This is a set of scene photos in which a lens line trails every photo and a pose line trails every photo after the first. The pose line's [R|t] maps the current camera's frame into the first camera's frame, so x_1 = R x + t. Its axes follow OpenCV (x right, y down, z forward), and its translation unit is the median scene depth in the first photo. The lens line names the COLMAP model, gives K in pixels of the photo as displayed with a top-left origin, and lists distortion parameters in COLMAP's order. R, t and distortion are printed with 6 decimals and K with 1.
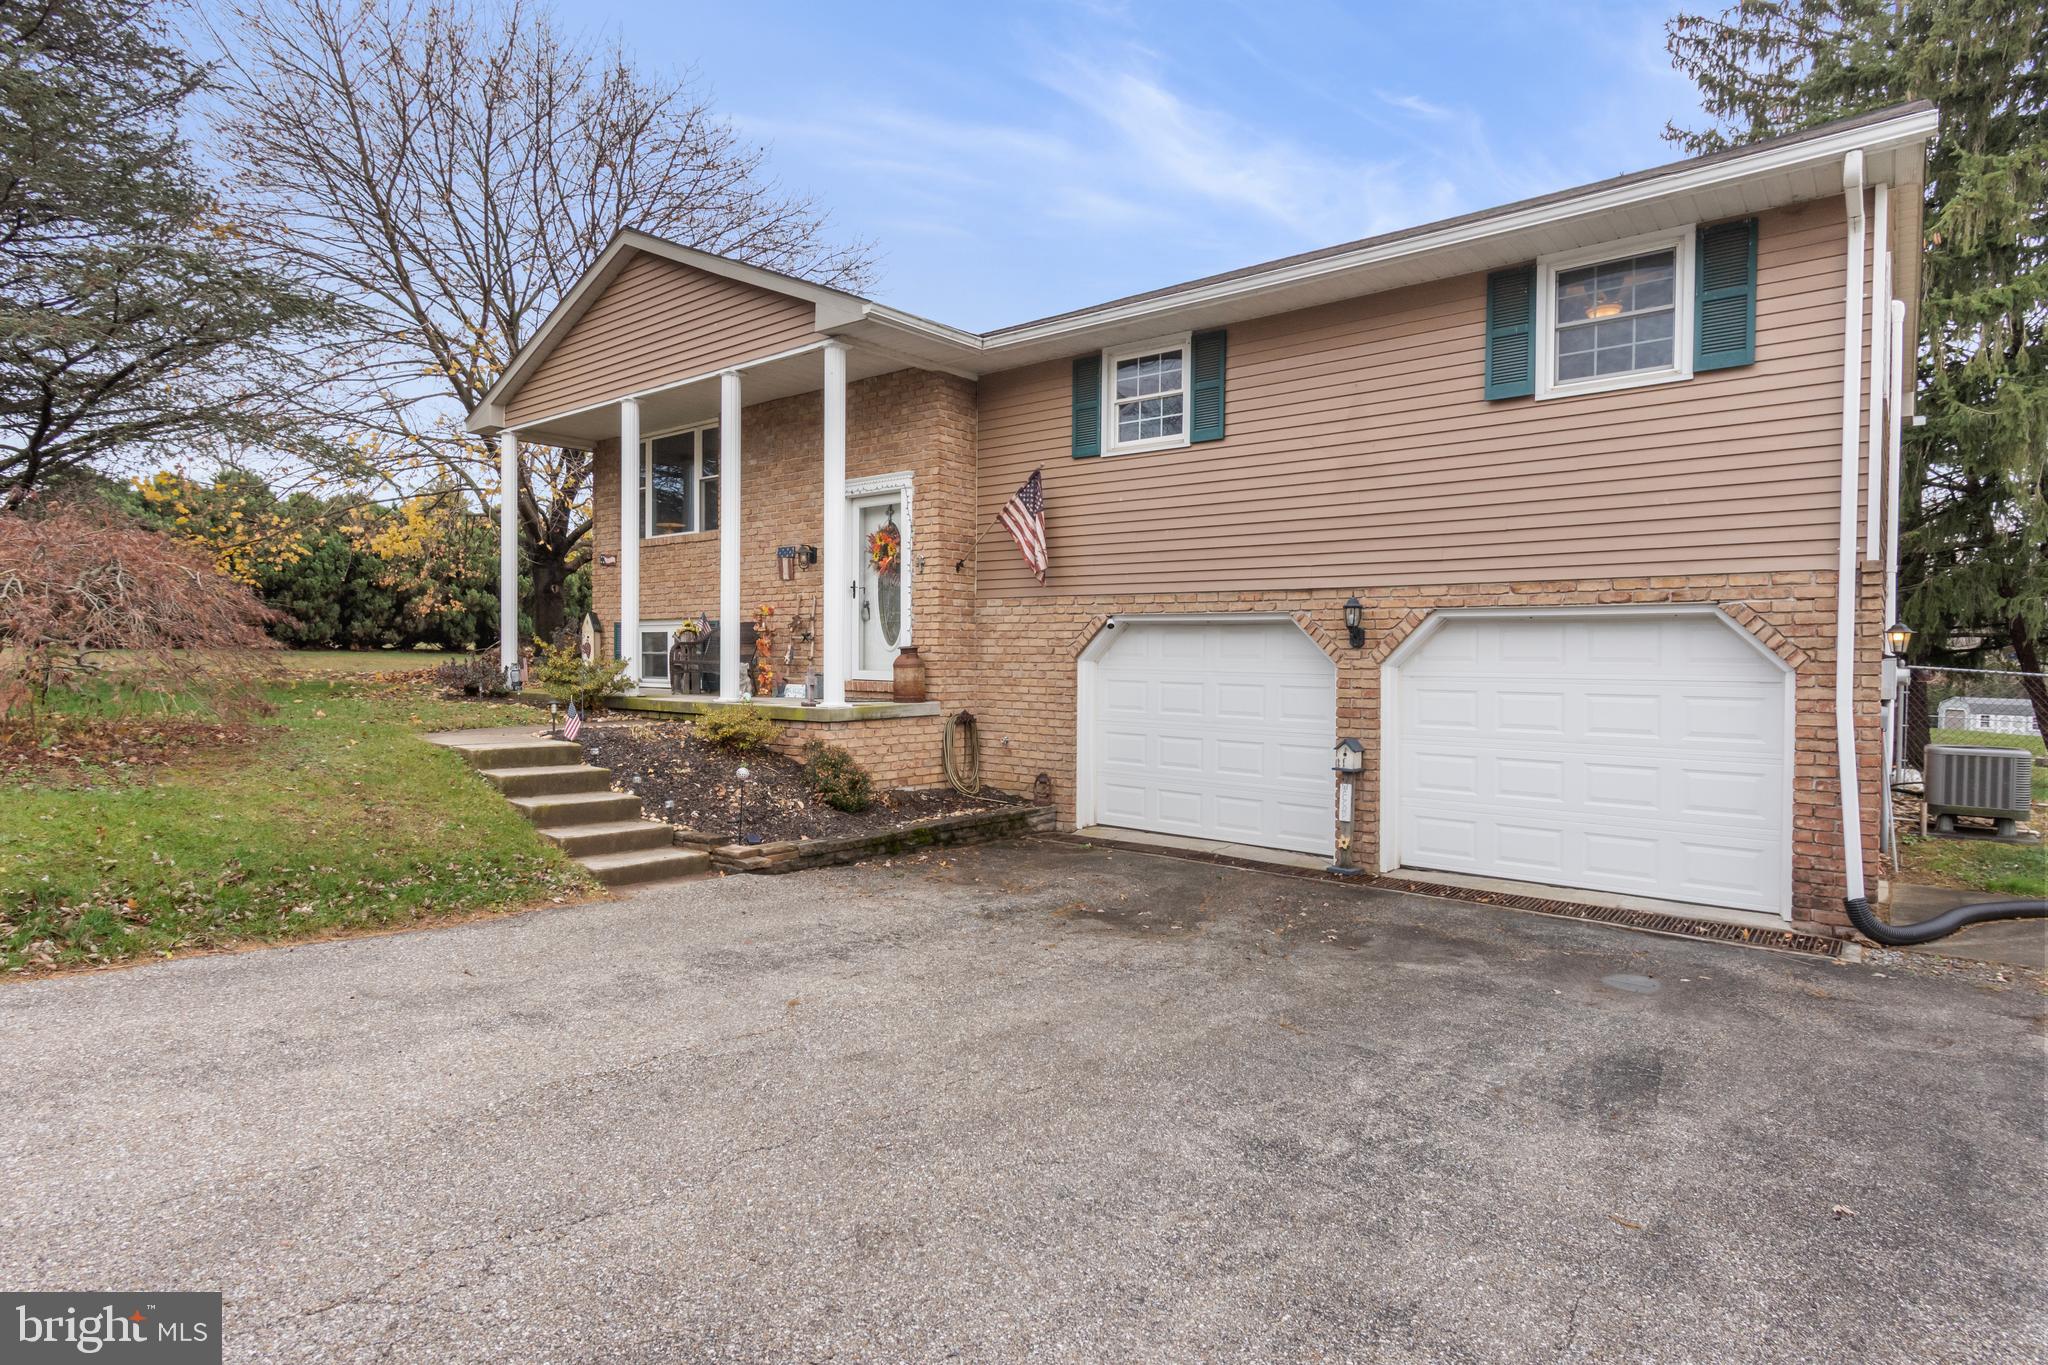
lens RADIAL K [[1074.8, 0, 1028.4], [0, 1074.8, 632.6], [0, 0, 1]] dist [-0.000318, -0.000551]
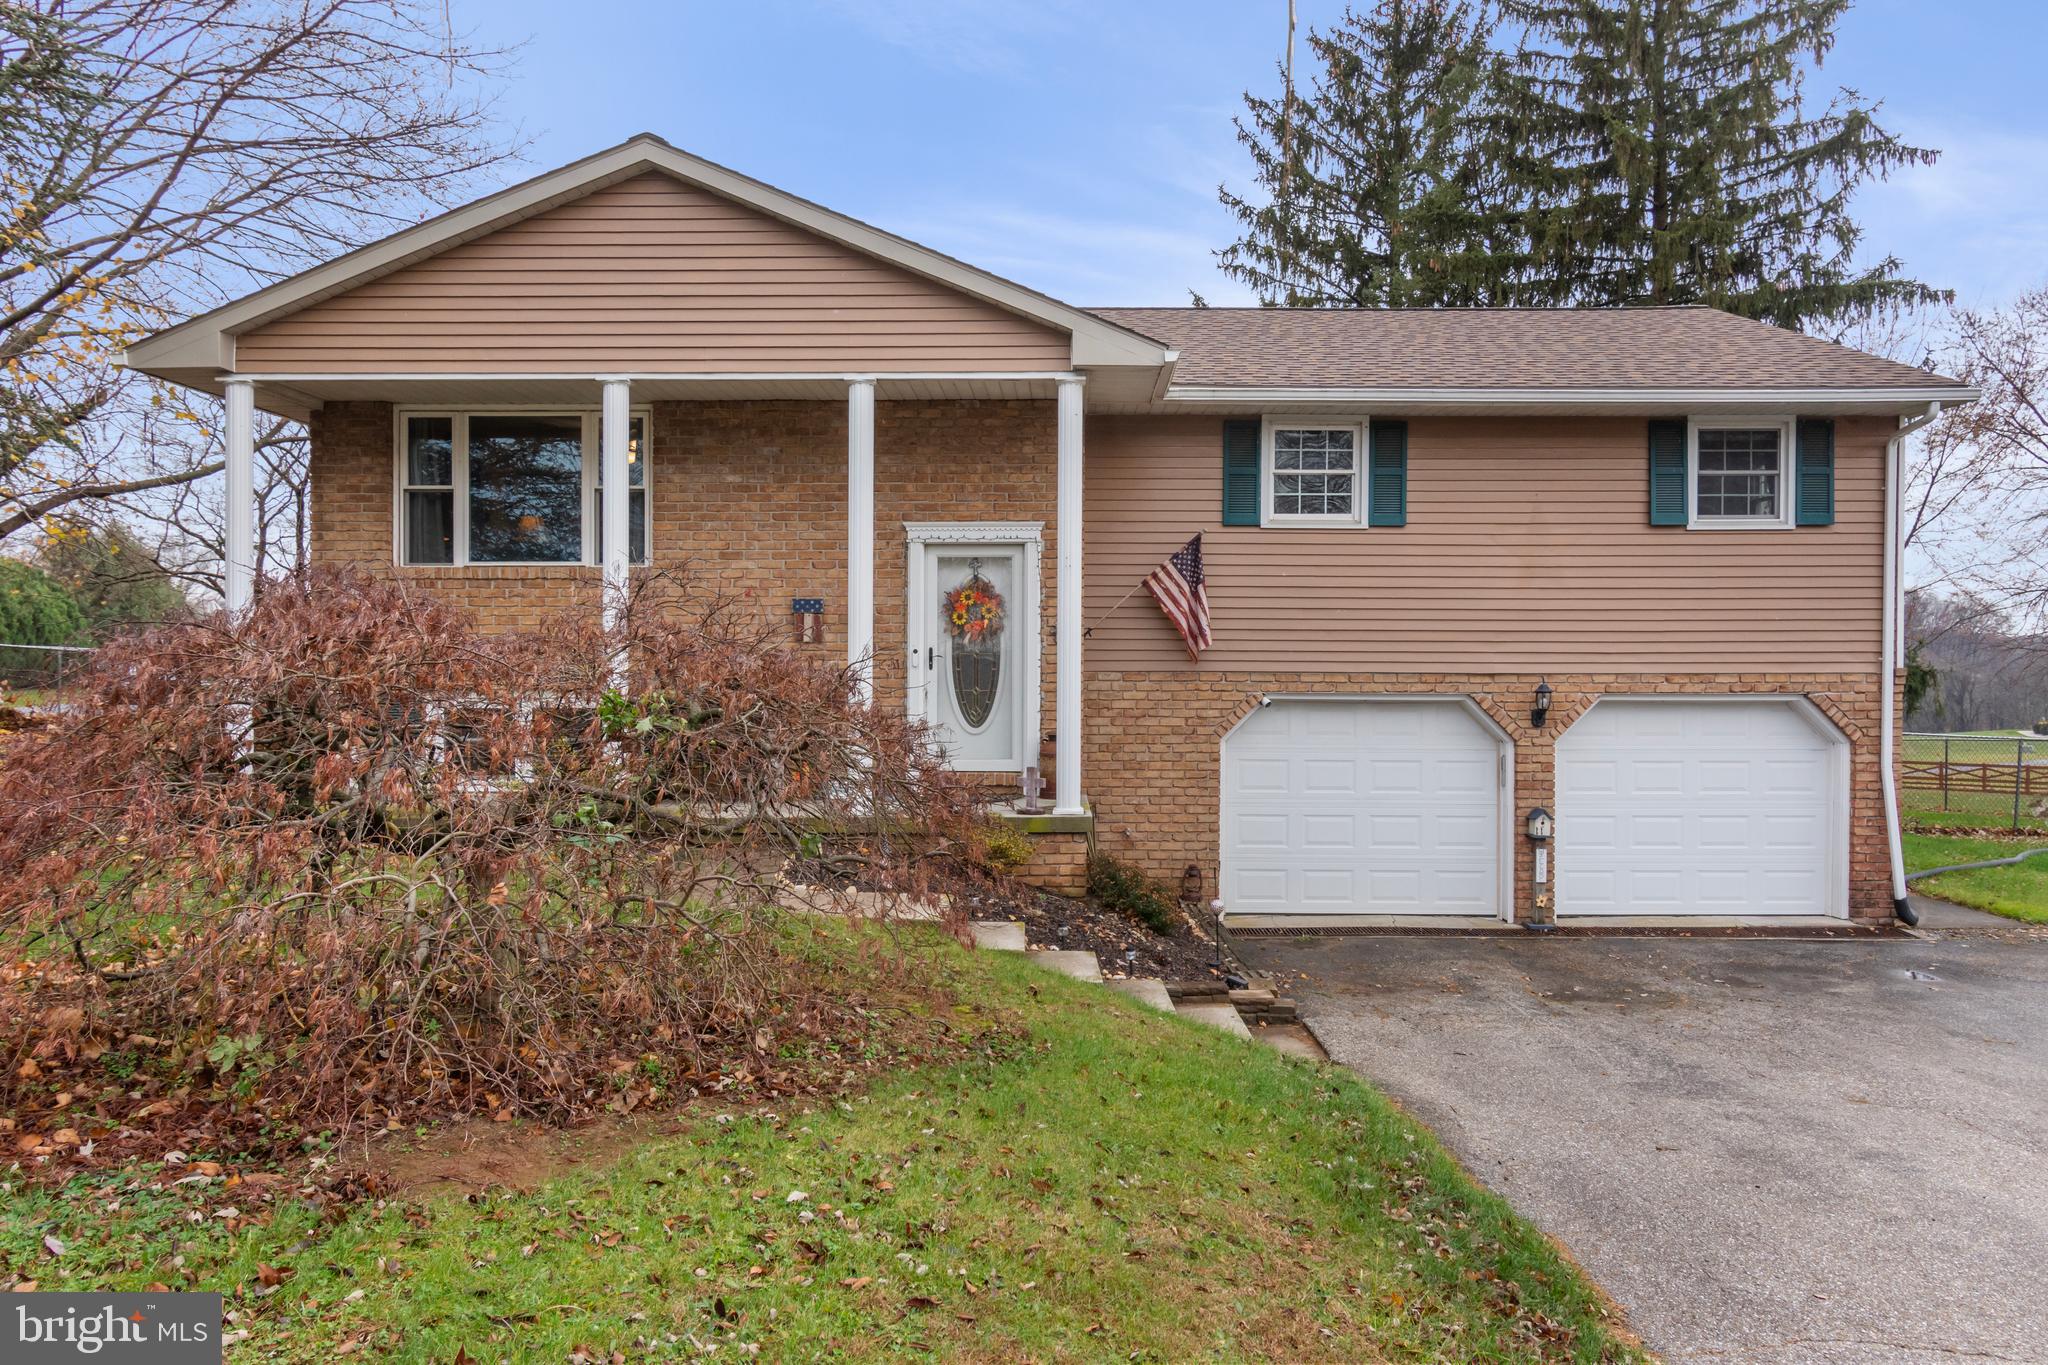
lens RADIAL K [[1333.8, 0, 1027.4], [0, 1333.8, 619.3], [0, 0, 1]] dist [-0.001170, -0.000231]
pose [[0.776626, 0.011654, 0.629854, -0.861982], [-0.007140, 0.999927, -0.009698, -0.070802], [-0.629921, 0.003034, 0.776653, 0.215788]]
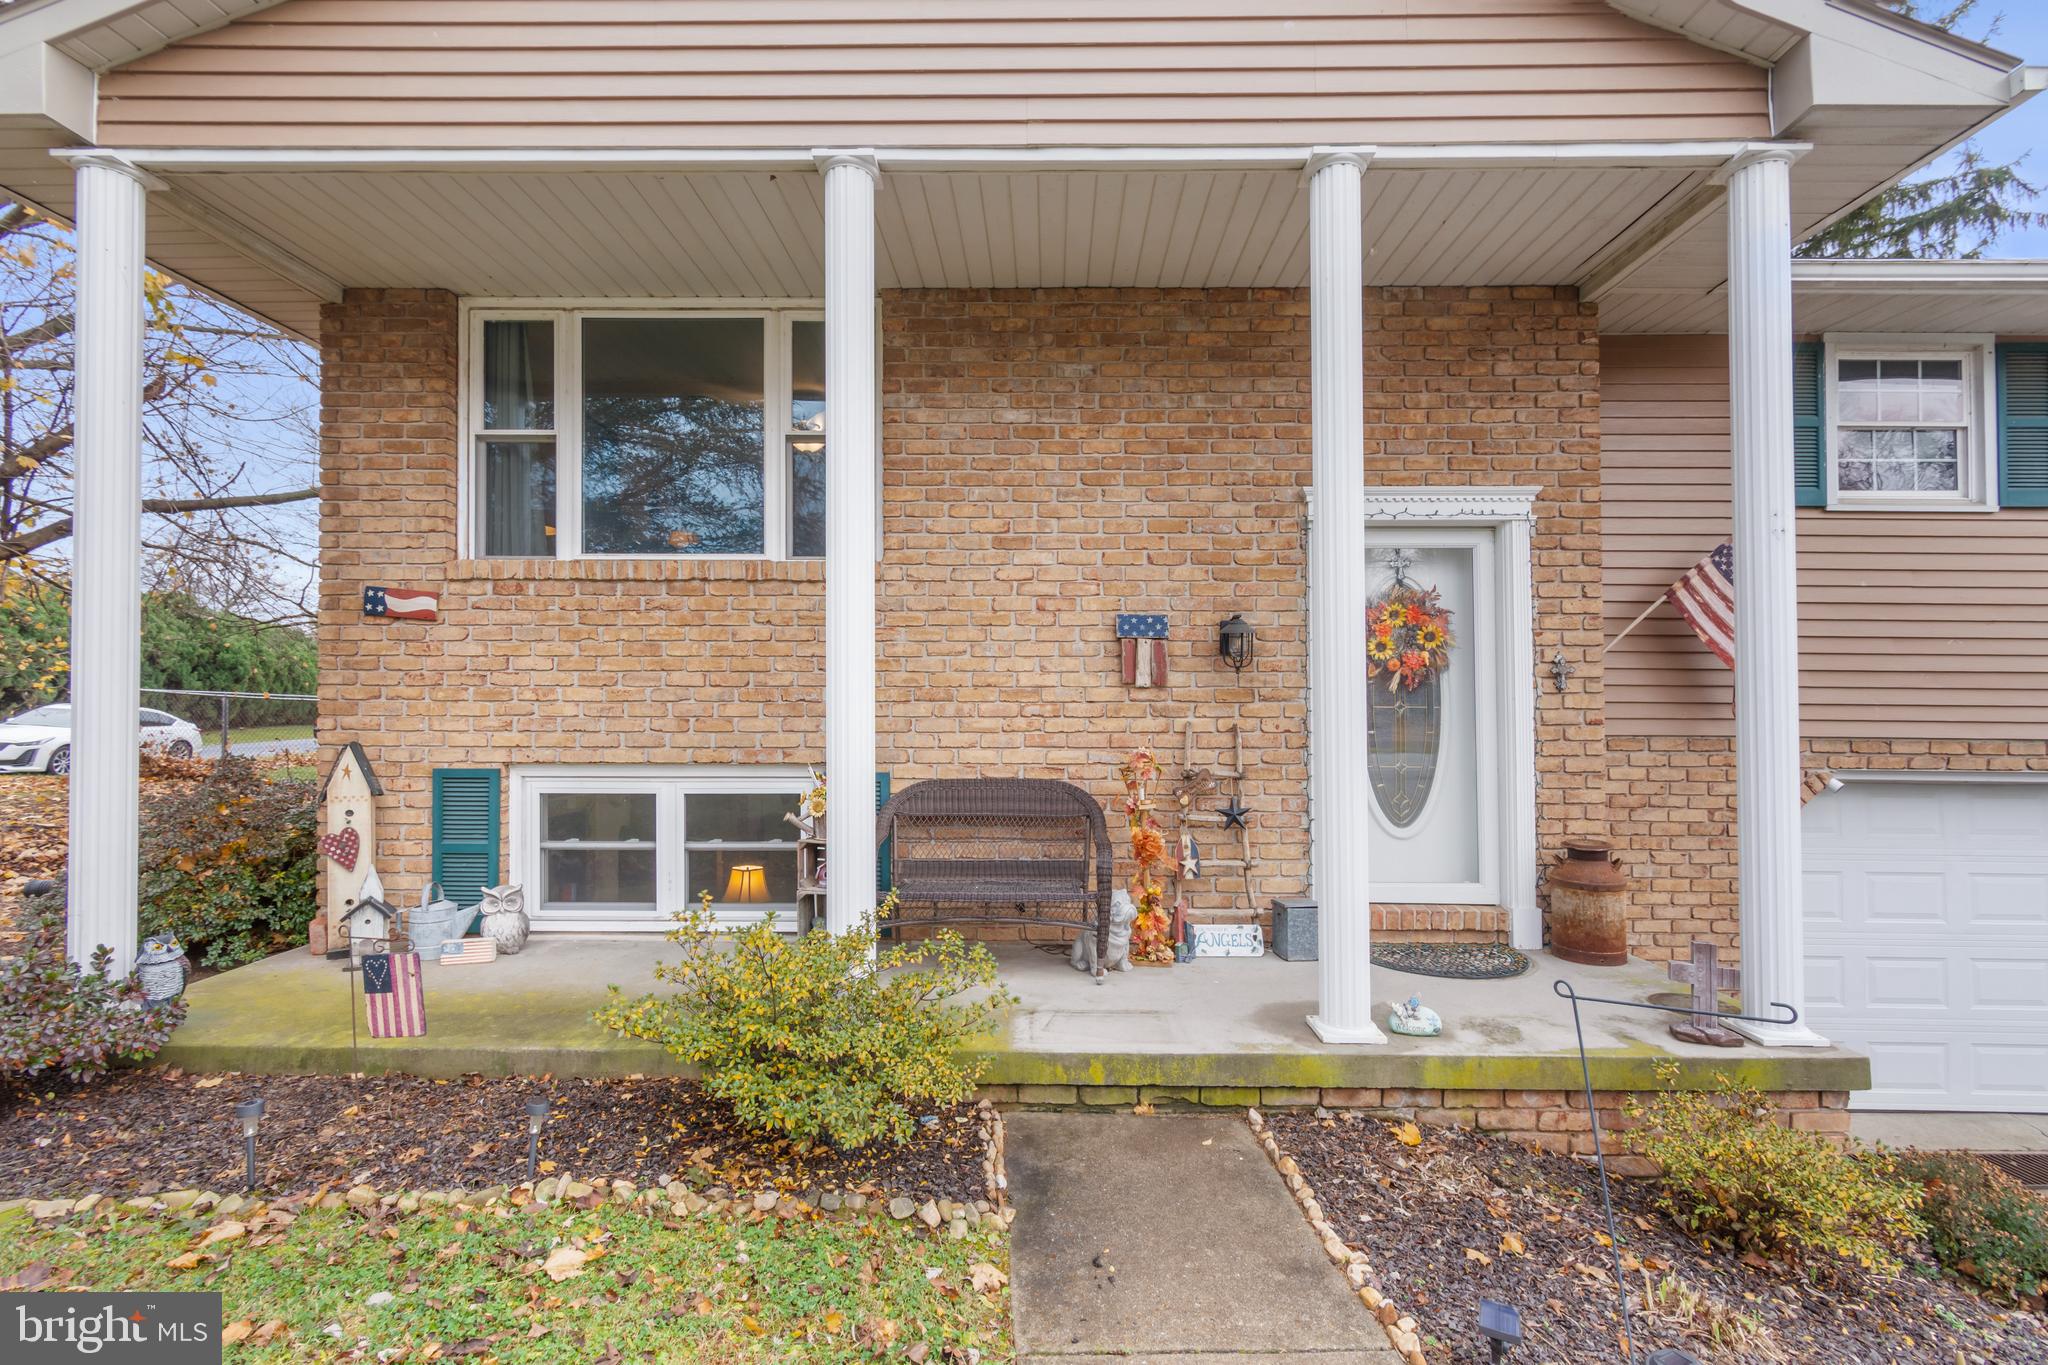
lens RADIAL K [[952.5, 0, 1024.0], [0, 952.5, 682.5], [0, 0, 1]] dist [0.001266, -0.000435]
pose [[0.783427, 0.010489, 0.621396, -0.636689], [-0.011277, 0.999933, -0.002660, -0.061150], [-0.621382, -0.004924, 0.783492, 0.885073]]
